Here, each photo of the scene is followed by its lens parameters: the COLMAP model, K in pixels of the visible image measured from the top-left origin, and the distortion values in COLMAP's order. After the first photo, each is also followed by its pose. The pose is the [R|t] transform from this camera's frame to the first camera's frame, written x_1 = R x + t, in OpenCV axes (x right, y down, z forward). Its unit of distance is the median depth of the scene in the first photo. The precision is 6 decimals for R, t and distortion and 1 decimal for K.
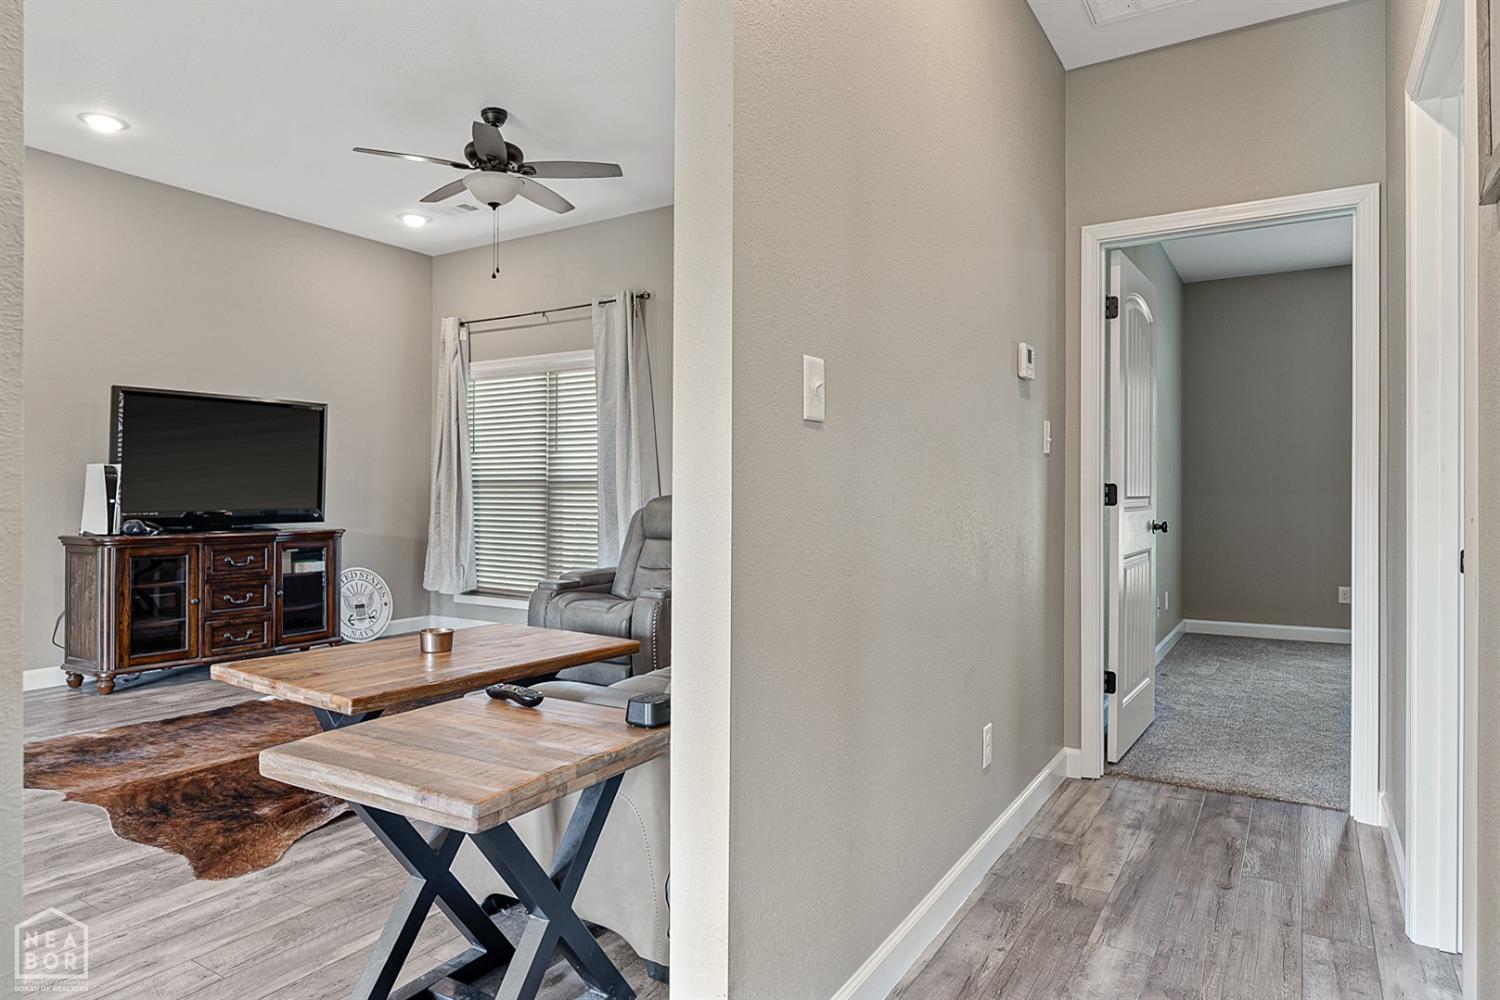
lens RADIAL K [[906.4, 0, 753.0], [0, 906.4, 489.2], [0, 0, 1]] dist [0.000369, -0.001746]
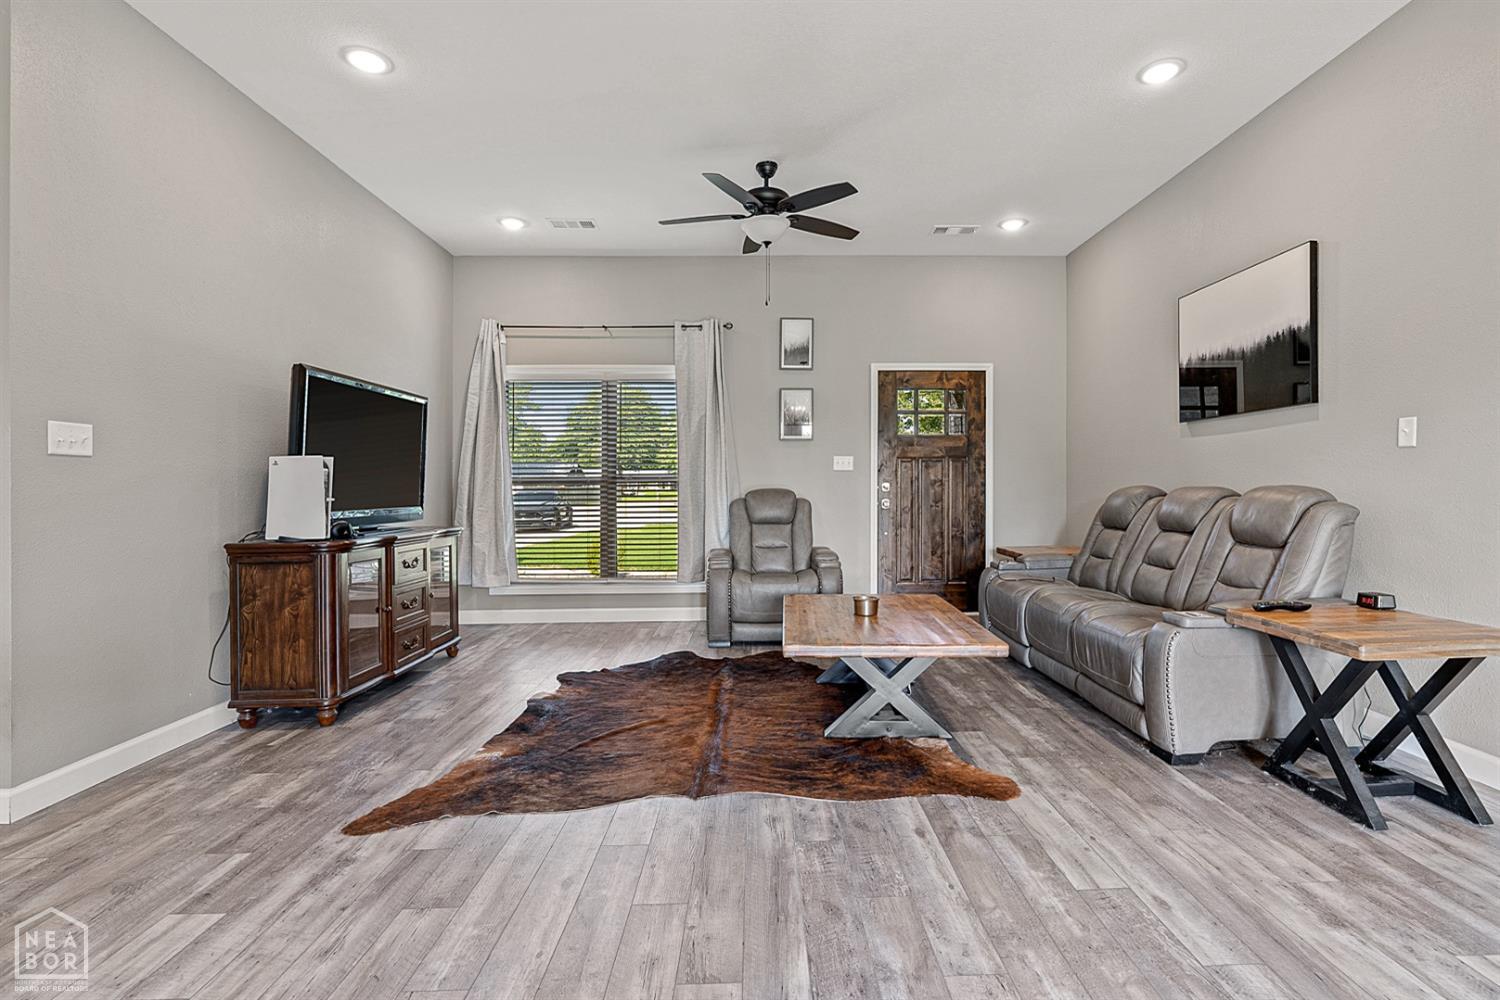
lens RADIAL K [[707.0, 0, 783.5], [0, 707.0, 497.5], [0, 0, 1]] dist [-0.003512, -0.000183]
pose [[0.824059, -0.014960, 0.566306, -0.708386], [0.006584, 0.999837, 0.016831, 0.002634], [-0.566465, -0.010141, 0.824023, 0.199714]]
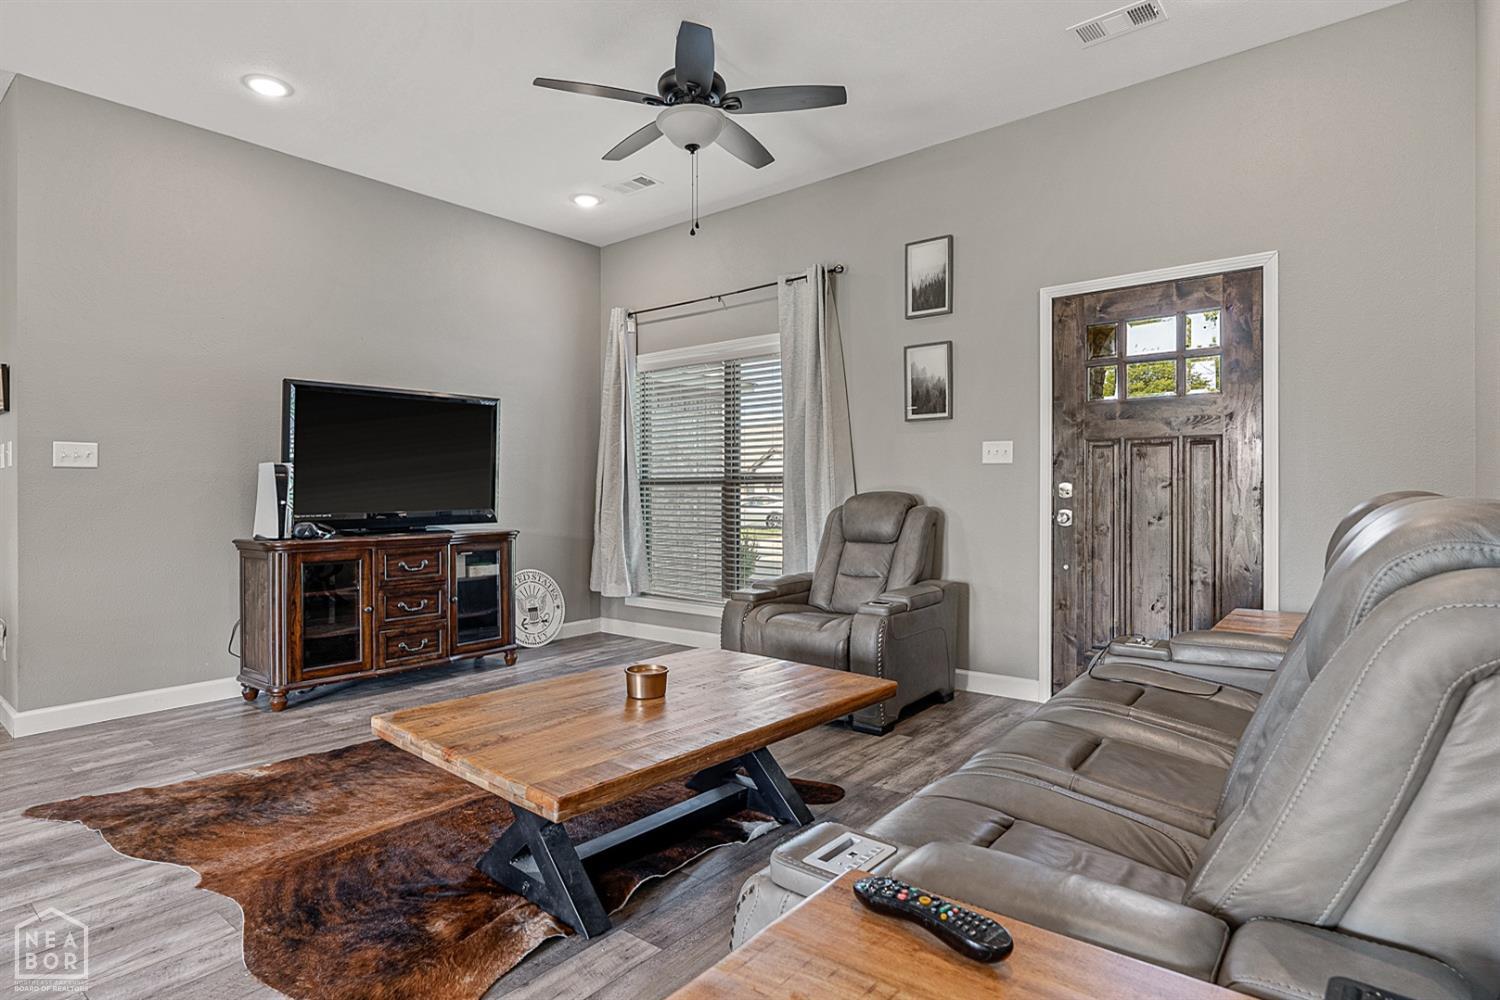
lens RADIAL K [[800.9, 0, 753.4], [0, 800.9, 491.0], [0, 0, 1]] dist [-0.011083, 0.000978]
pose [[0.992501, -0.006768, -0.122046, -0.125773], [0.007328, 0.999965, 0.004135, 0.001471], [0.122013, -0.004998, 0.992516, 0.240944]]
